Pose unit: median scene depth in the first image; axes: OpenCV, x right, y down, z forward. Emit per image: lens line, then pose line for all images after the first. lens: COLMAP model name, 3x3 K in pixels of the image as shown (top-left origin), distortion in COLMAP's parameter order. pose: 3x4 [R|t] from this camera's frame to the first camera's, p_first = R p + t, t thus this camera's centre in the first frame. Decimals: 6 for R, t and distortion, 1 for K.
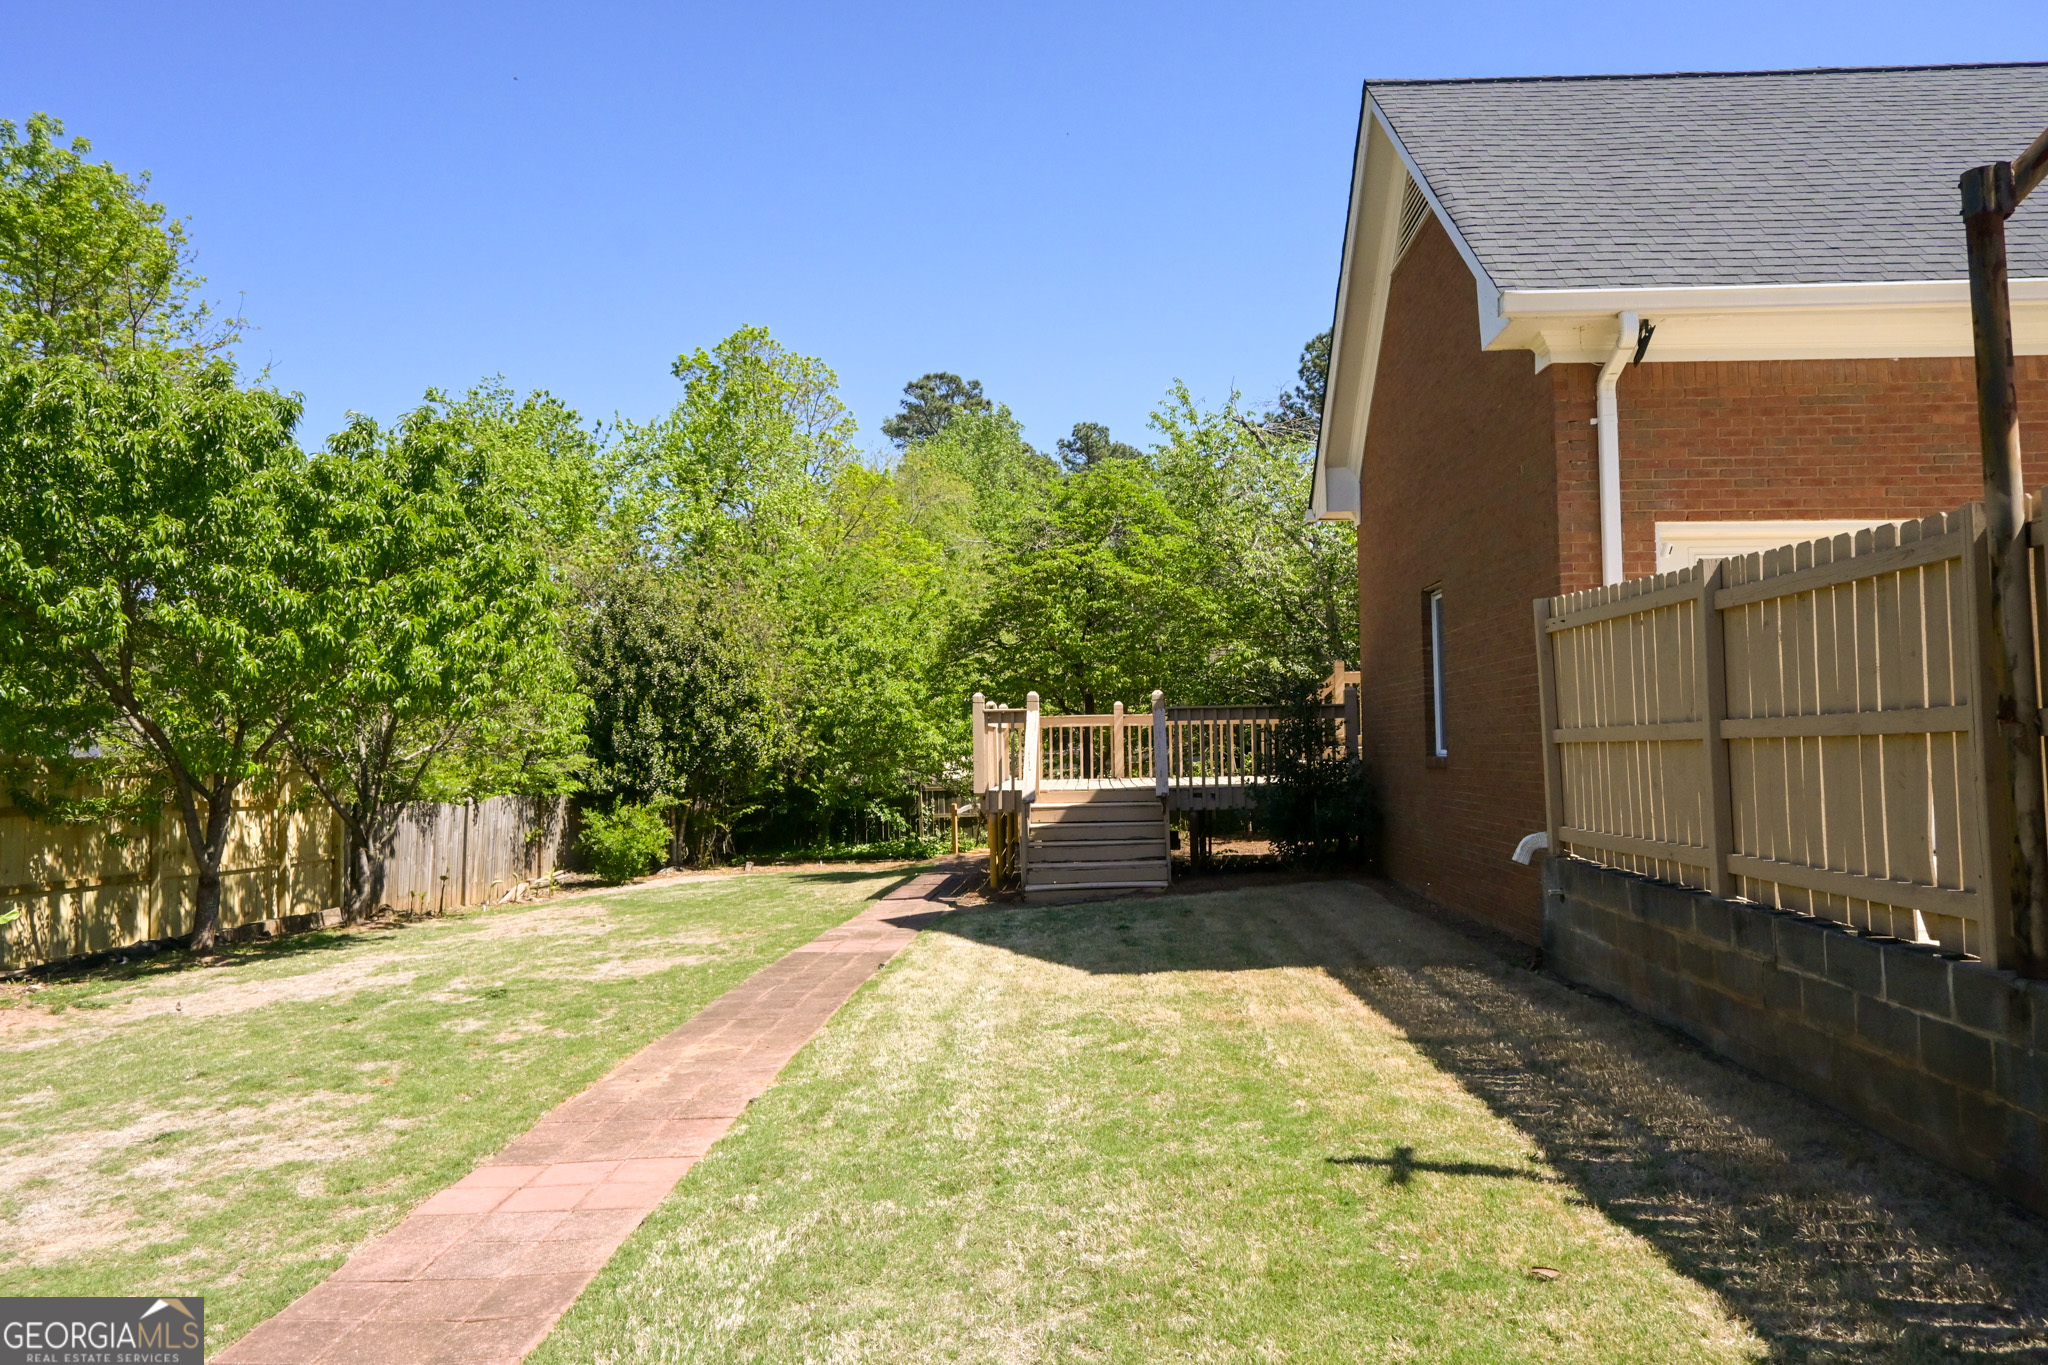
lens RADIAL K [[1395.1, 0, 1033.9], [0, 1395.1, 670.6], [0, 0, 1]] dist [-0.001371, 0.001750]
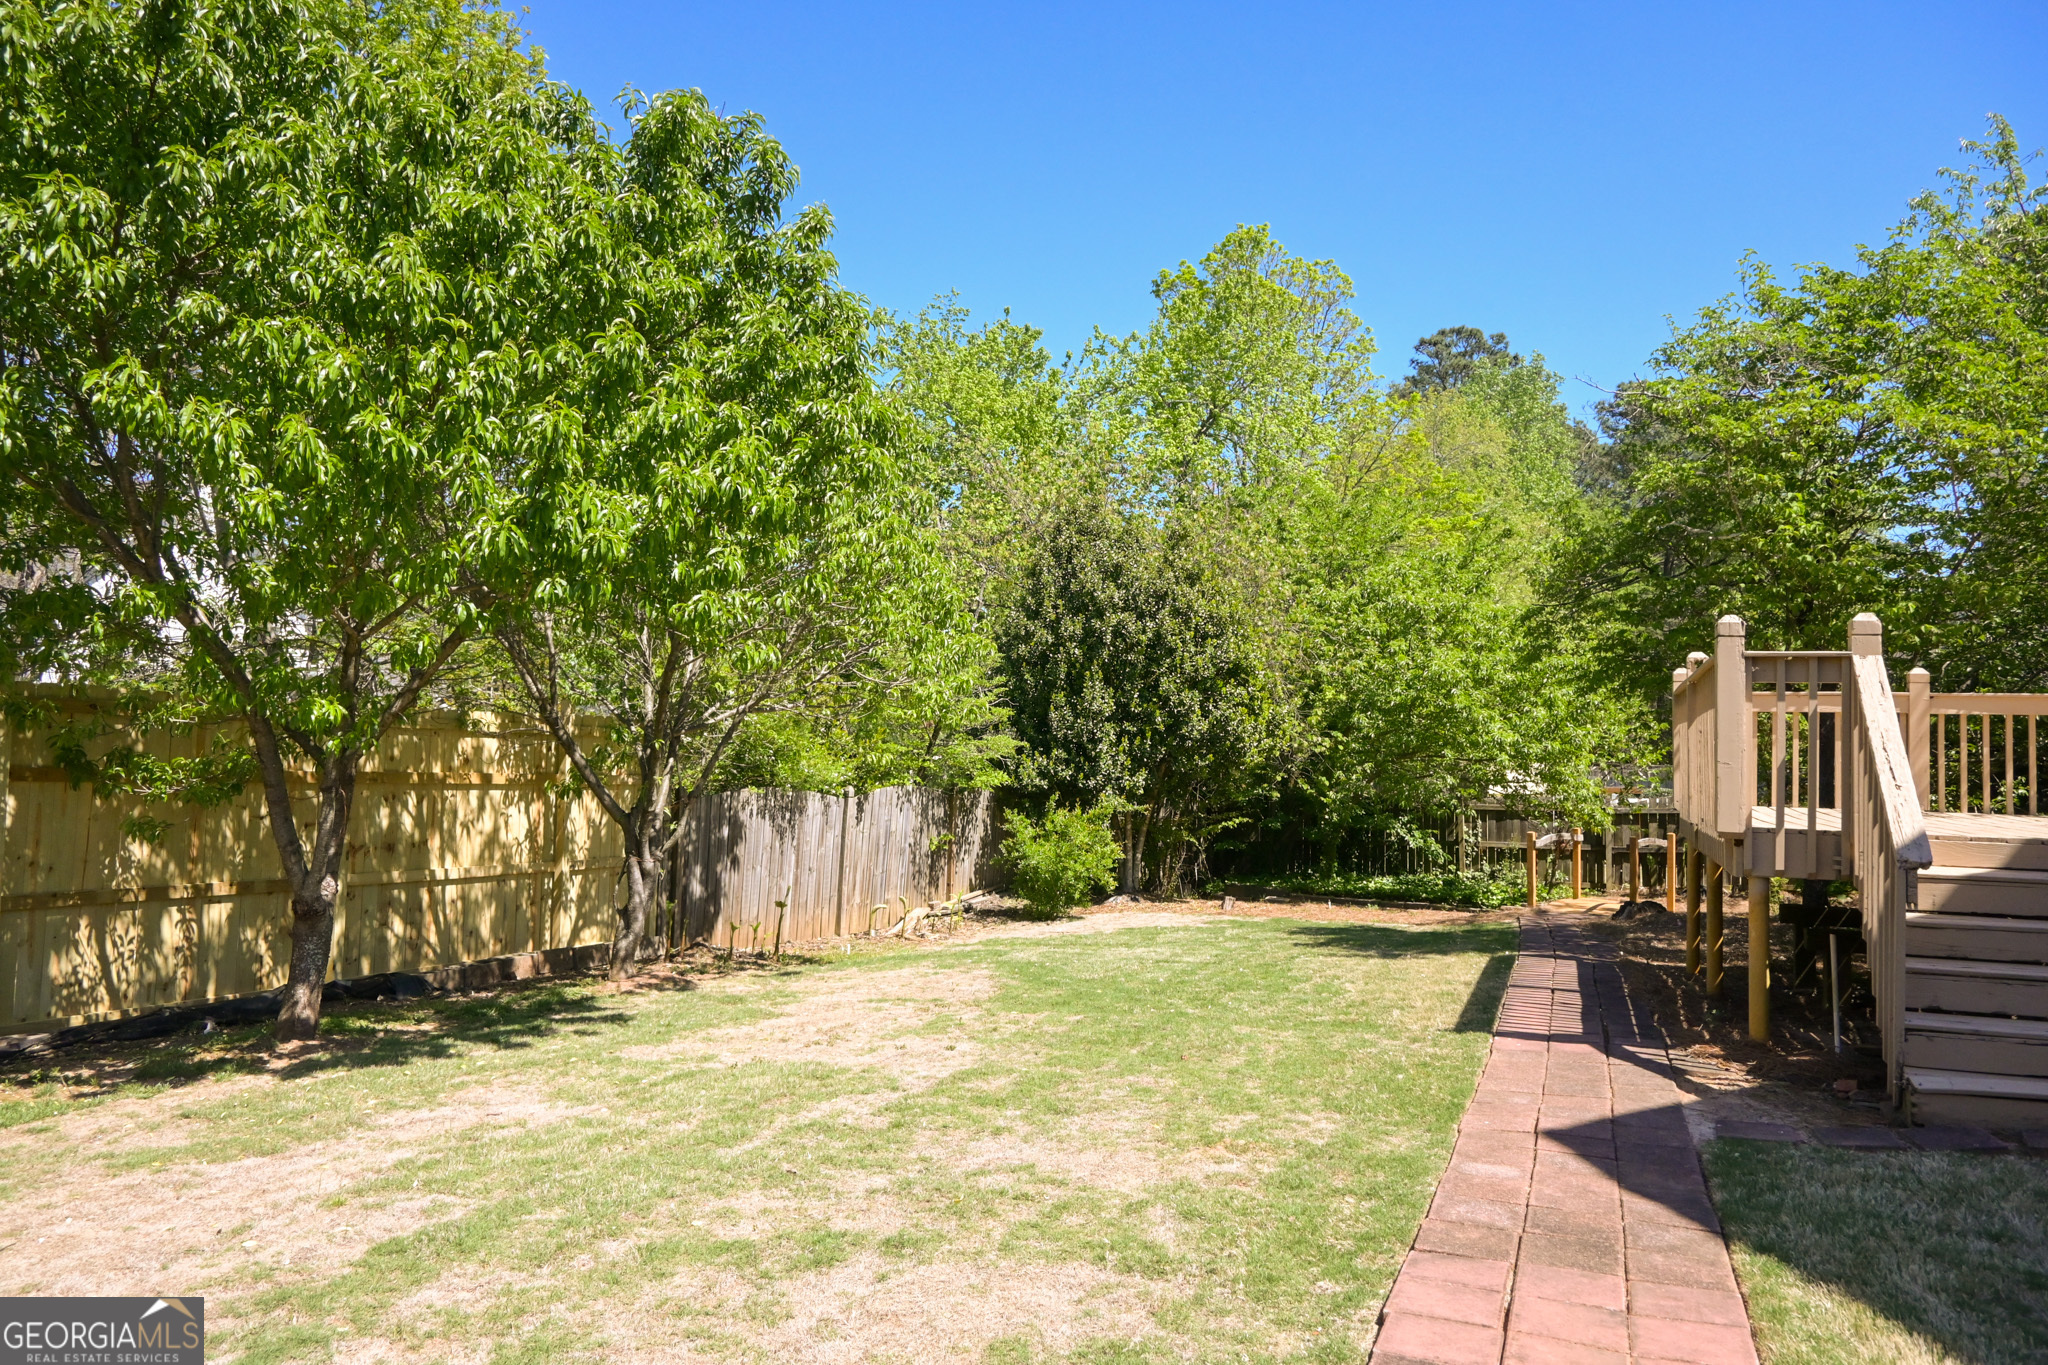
lens RADIAL K [[1380.7, 0, 1044.7], [0, 1380.7, 678.0], [0, 0, 1]] dist [0.005920, 0.000231]
pose [[0.943915, 0.023749, -0.329335, -0.073417], [-0.023578, 0.999712, 0.004514, 0.028446], [0.329347, 0.003505, 0.944202, 0.349443]]
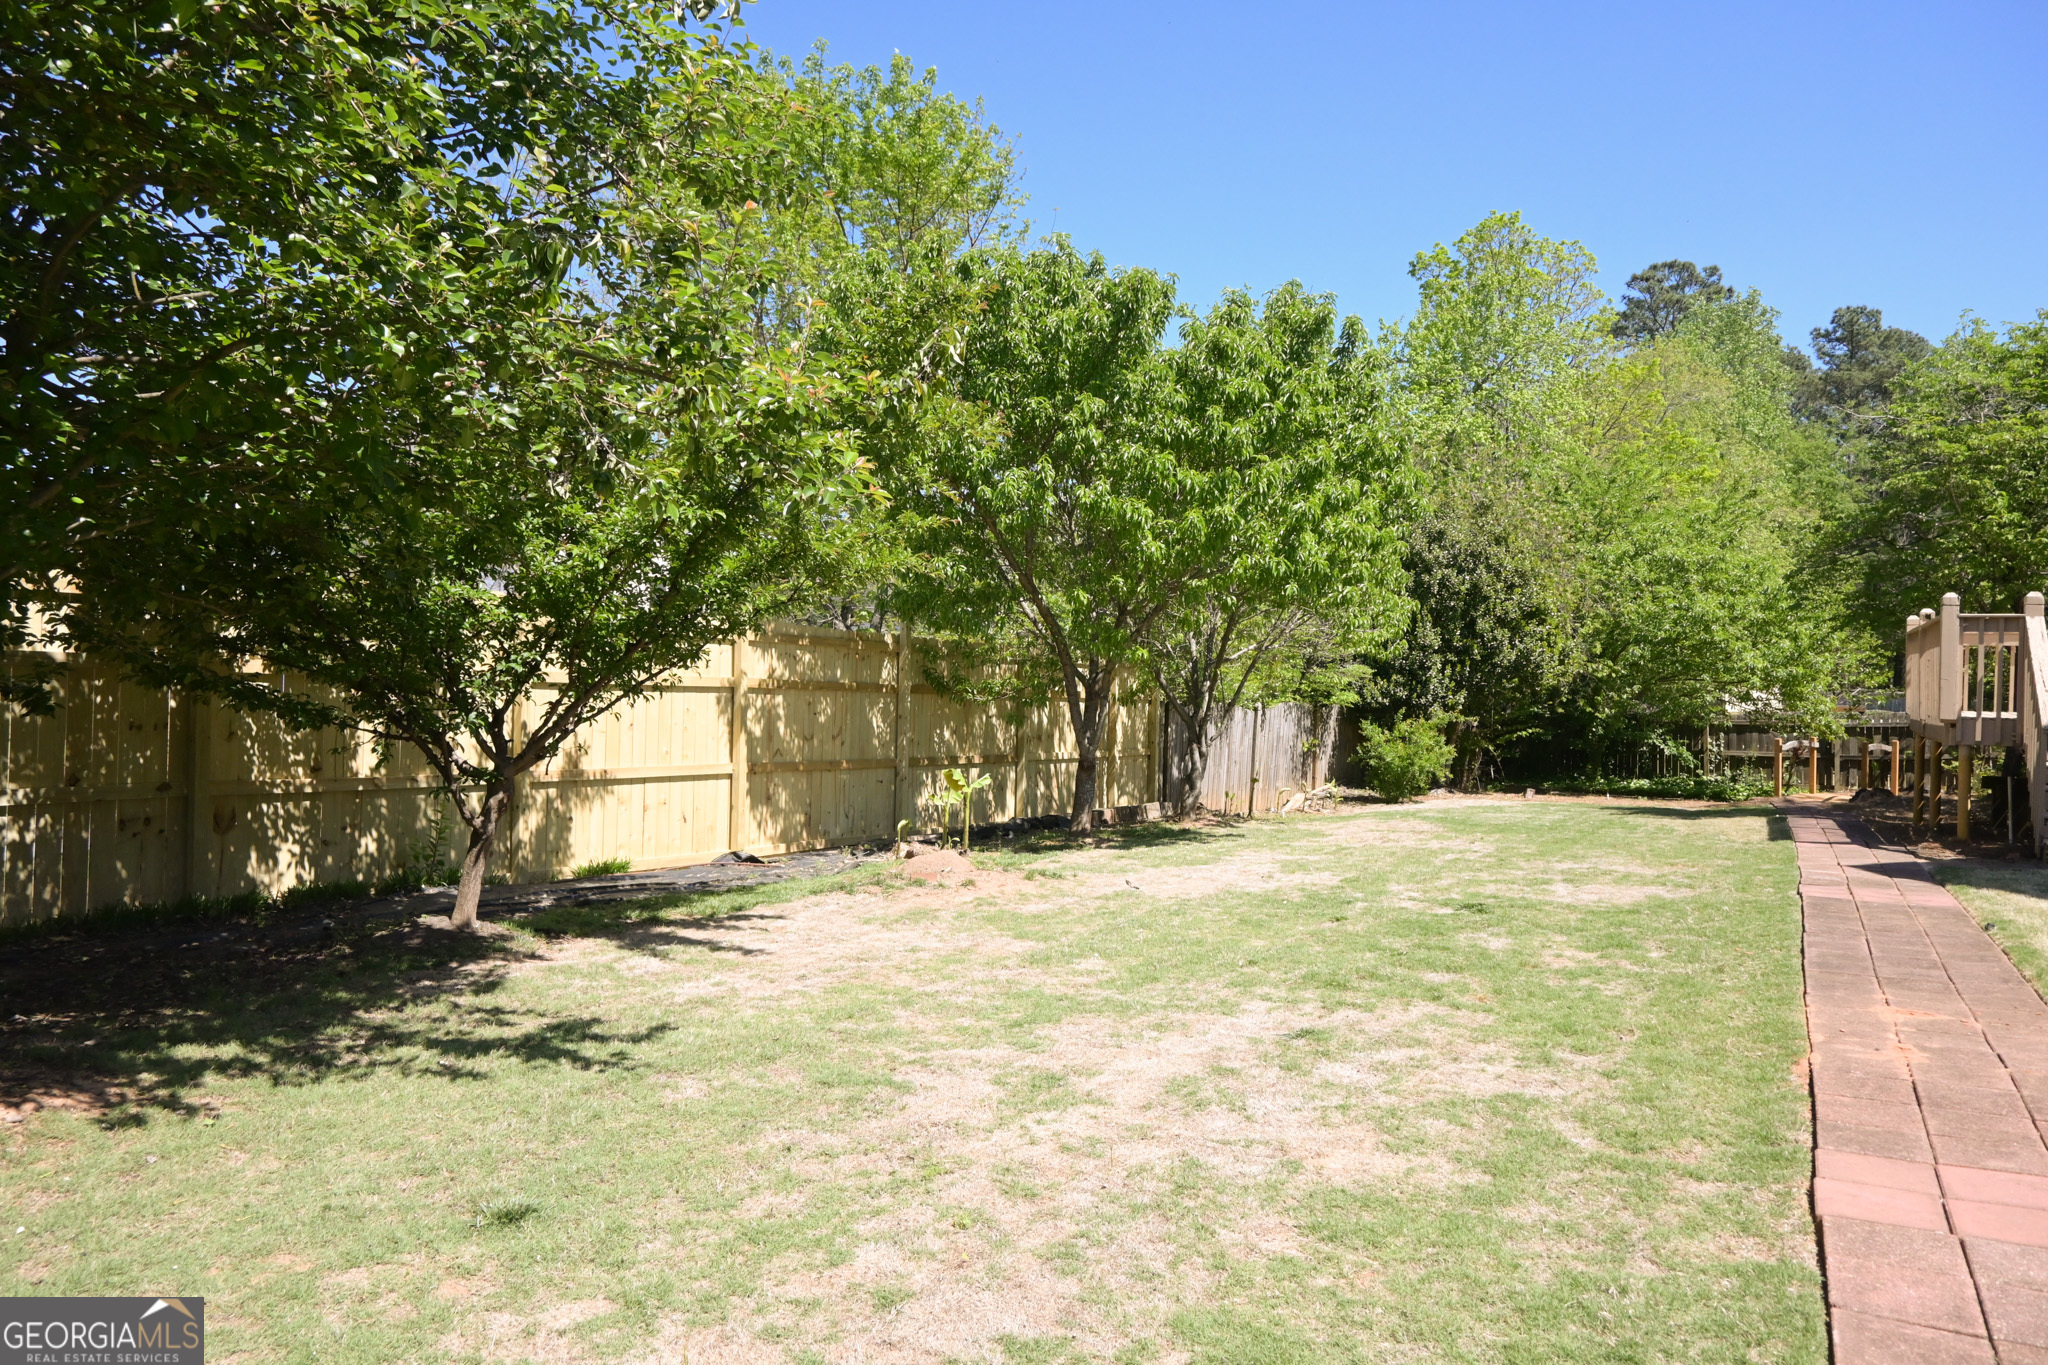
lens RADIAL K [[1398.1, 0, 1034.8], [0, 1398.1, 670.2], [0, 0, 1]] dist [-0.000390, 0.002500]
pose [[0.898764, 0.034664, -0.437061, -0.112768], [-0.012863, 0.998525, 0.052745, 0.017517], [0.438244, -0.041784, 0.897884, 0.041640]]
